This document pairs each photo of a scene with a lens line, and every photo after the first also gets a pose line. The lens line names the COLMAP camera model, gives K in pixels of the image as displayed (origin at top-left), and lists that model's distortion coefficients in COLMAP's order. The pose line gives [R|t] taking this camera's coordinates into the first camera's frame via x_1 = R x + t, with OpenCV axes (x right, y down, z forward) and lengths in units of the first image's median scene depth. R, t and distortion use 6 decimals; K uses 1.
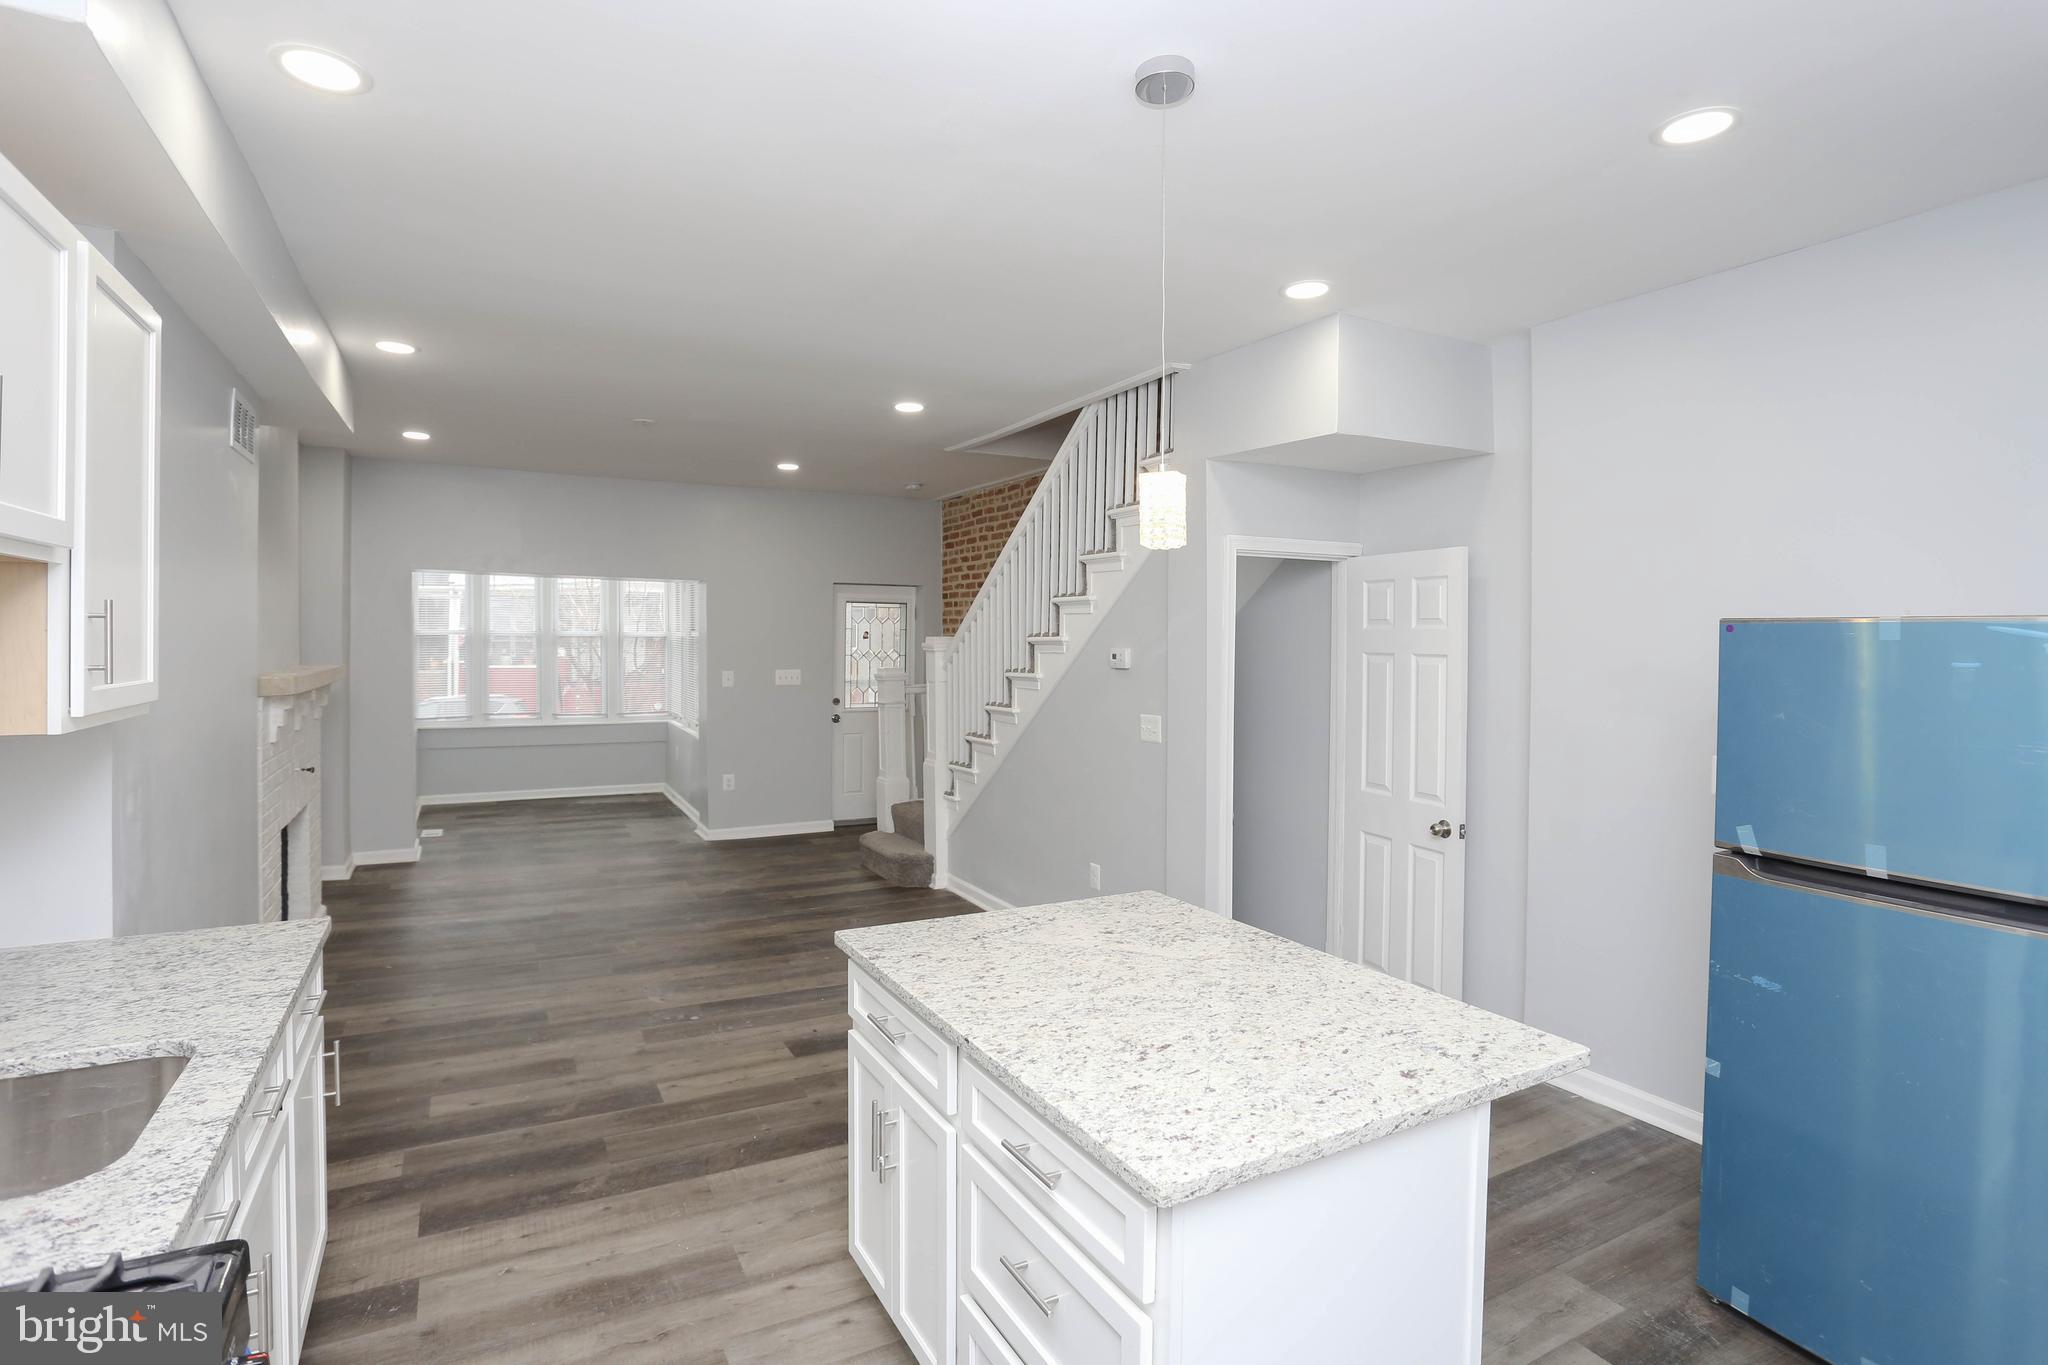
lens RADIAL K [[1014.3, 0, 1029.0], [0, 1014.3, 646.6], [0, 0, 1]] dist [-0.071035, 0.020447]
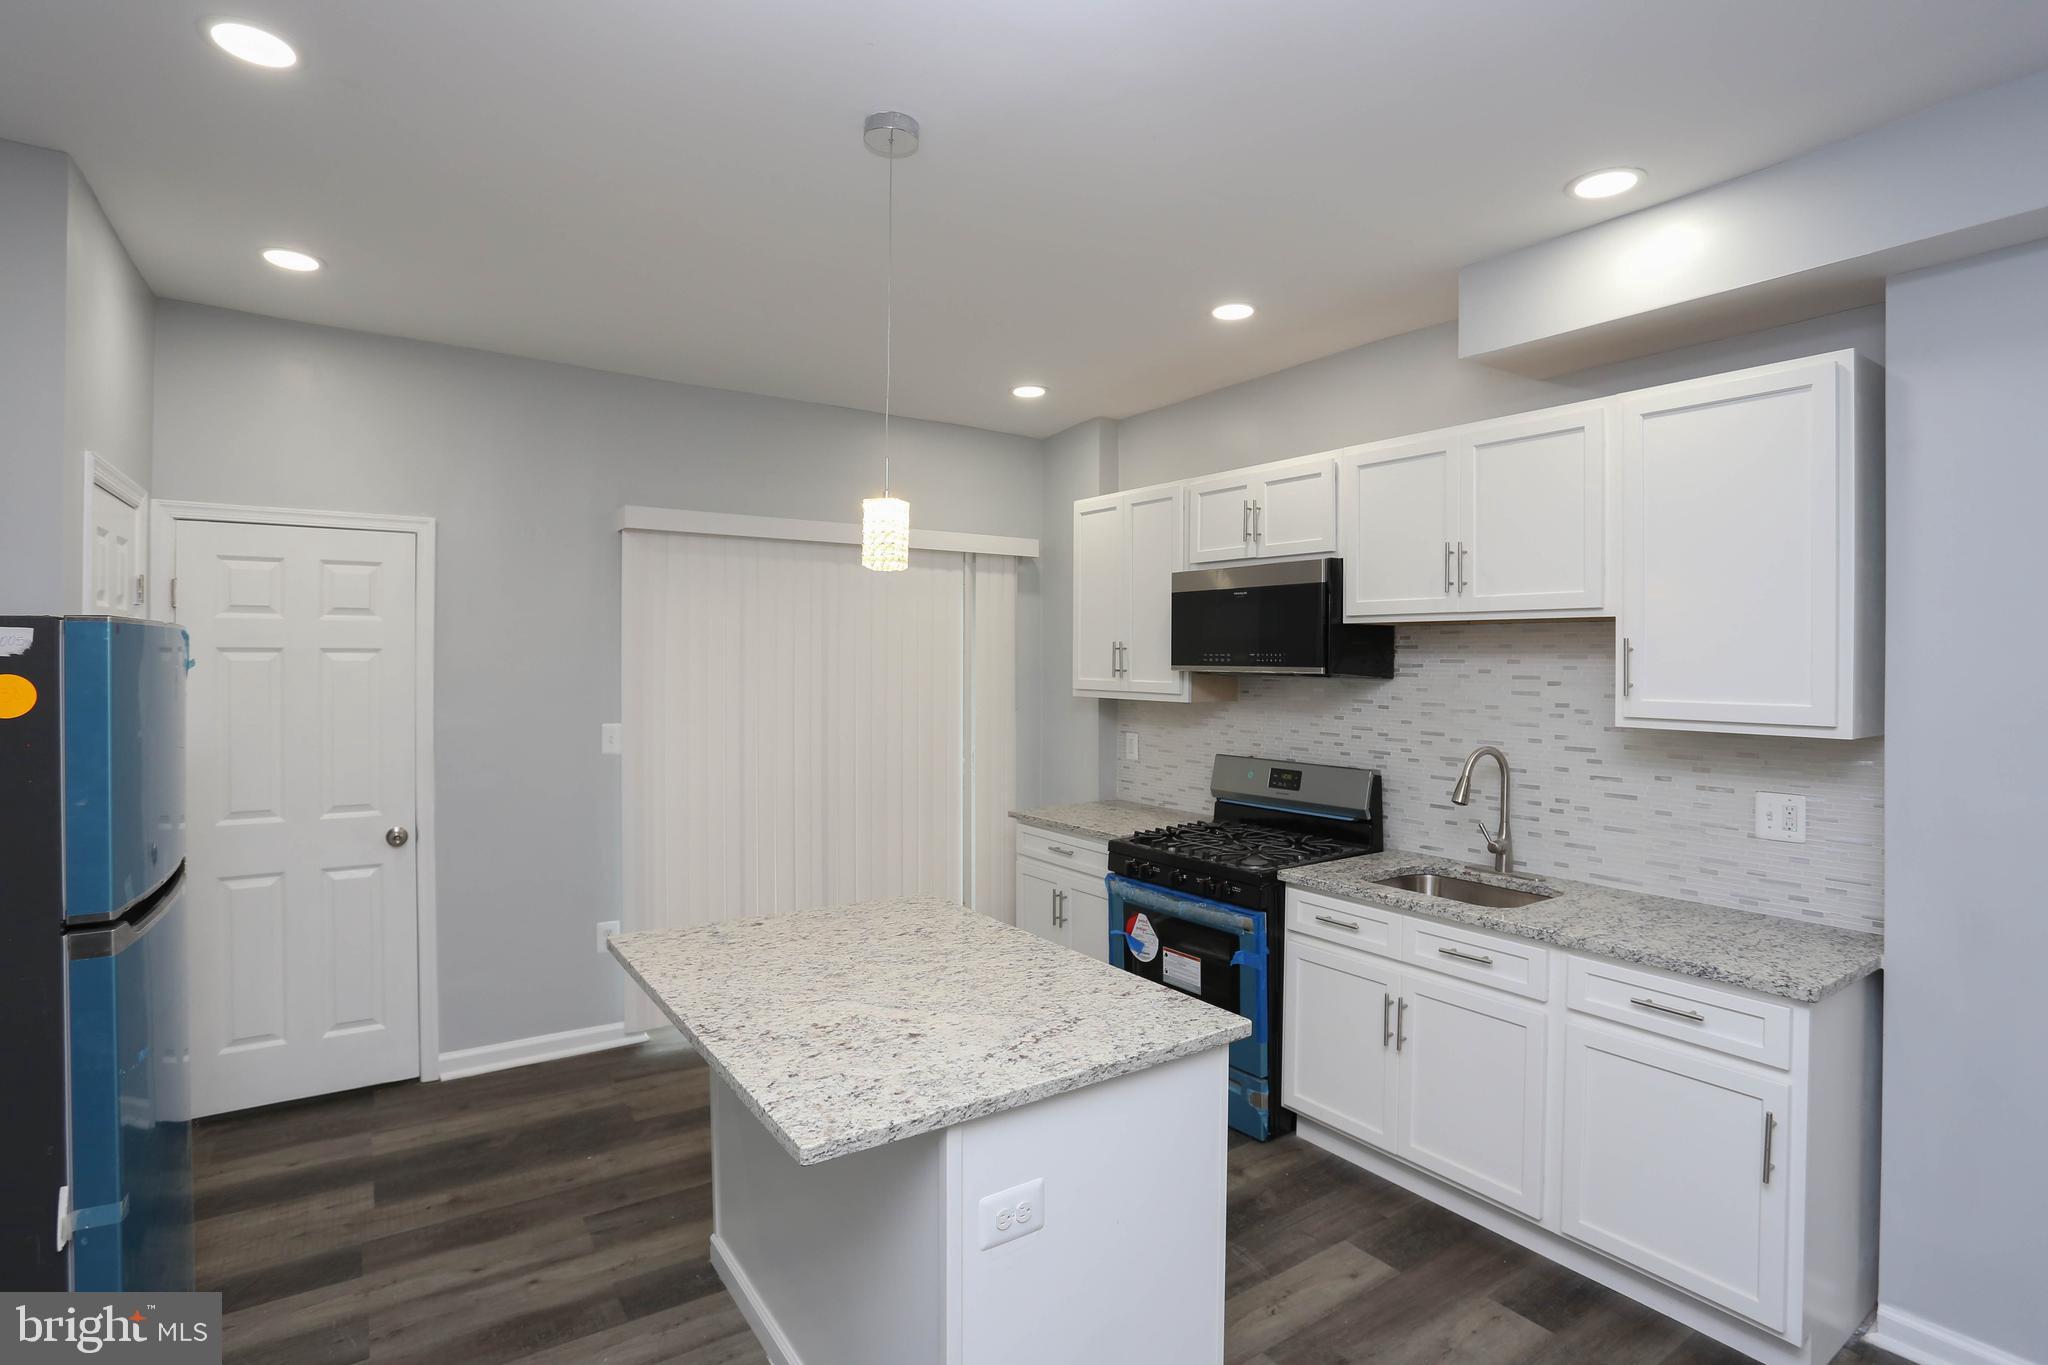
lens RADIAL K [[1014.8, 0, 1004.3], [0, 1014.8, 668.6], [0, 0, 1]] dist [-0.066420, 0.029079]
pose [[-0.997548, -0.012815, -0.068809, 0.043995], [-0.014358, 0.999655, 0.021989, -0.011766], [0.068503, 0.022923, -0.997388, 1.173255]]
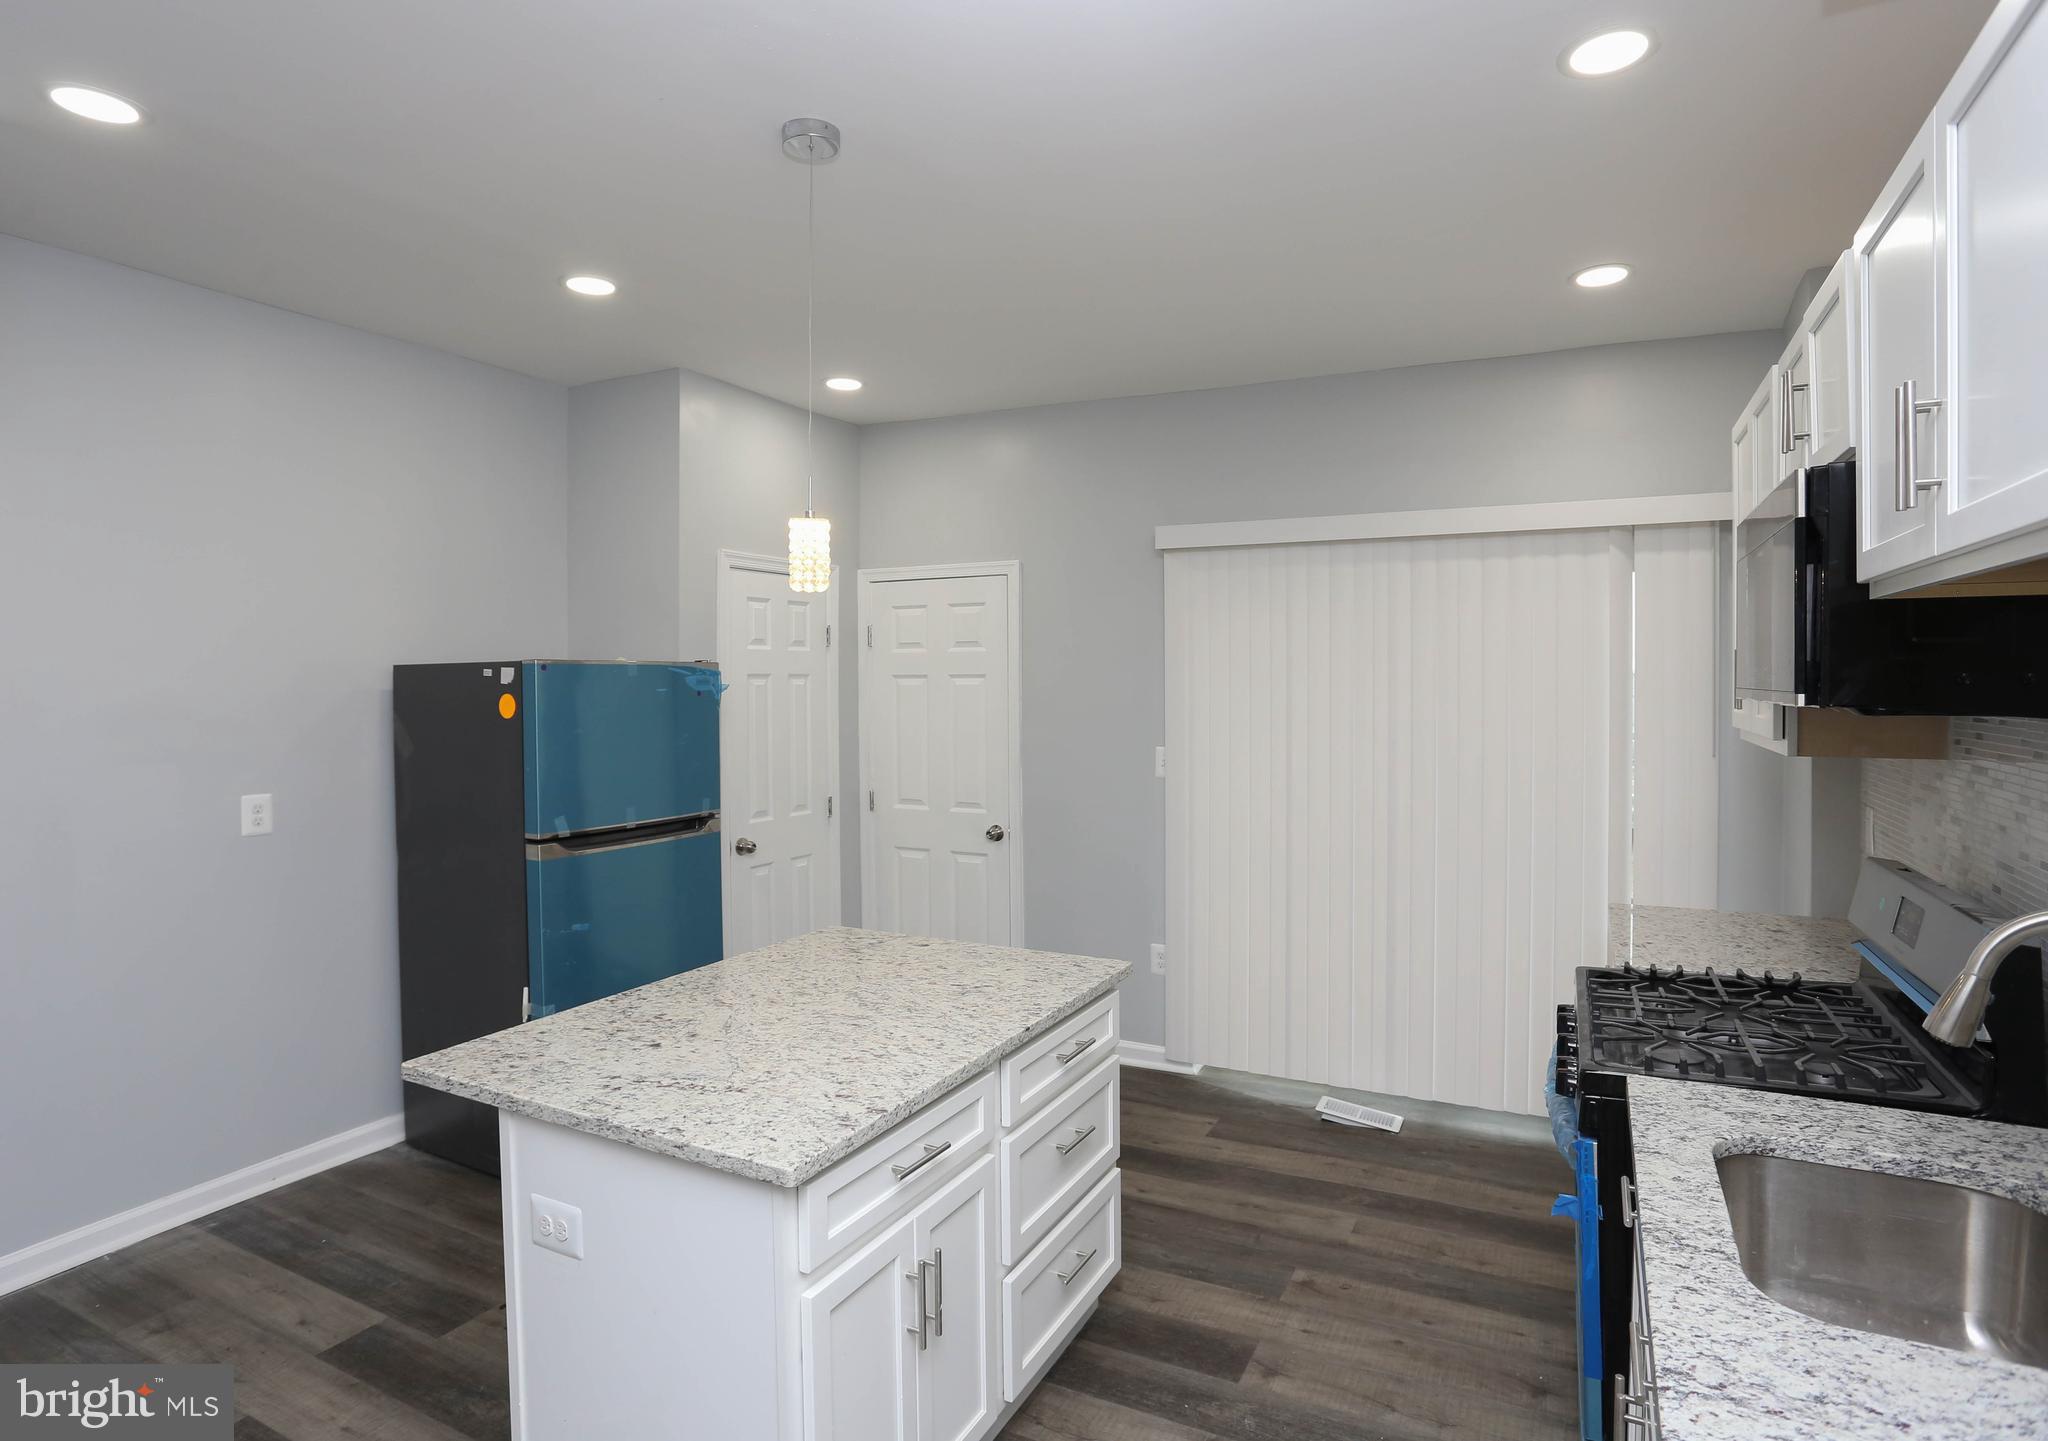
lens RADIAL K [[1080.8, 0, 1054.6], [0, 1080.8, 716.9], [0, 0, 1]] dist [-0.090681, 0.028504]
pose [[-0.565140, -0.033880, 0.824299, -0.516728], [0.005880, 0.998966, 0.045091, -0.007794], [-0.824974, 0.030329, -0.564356, 0.796657]]
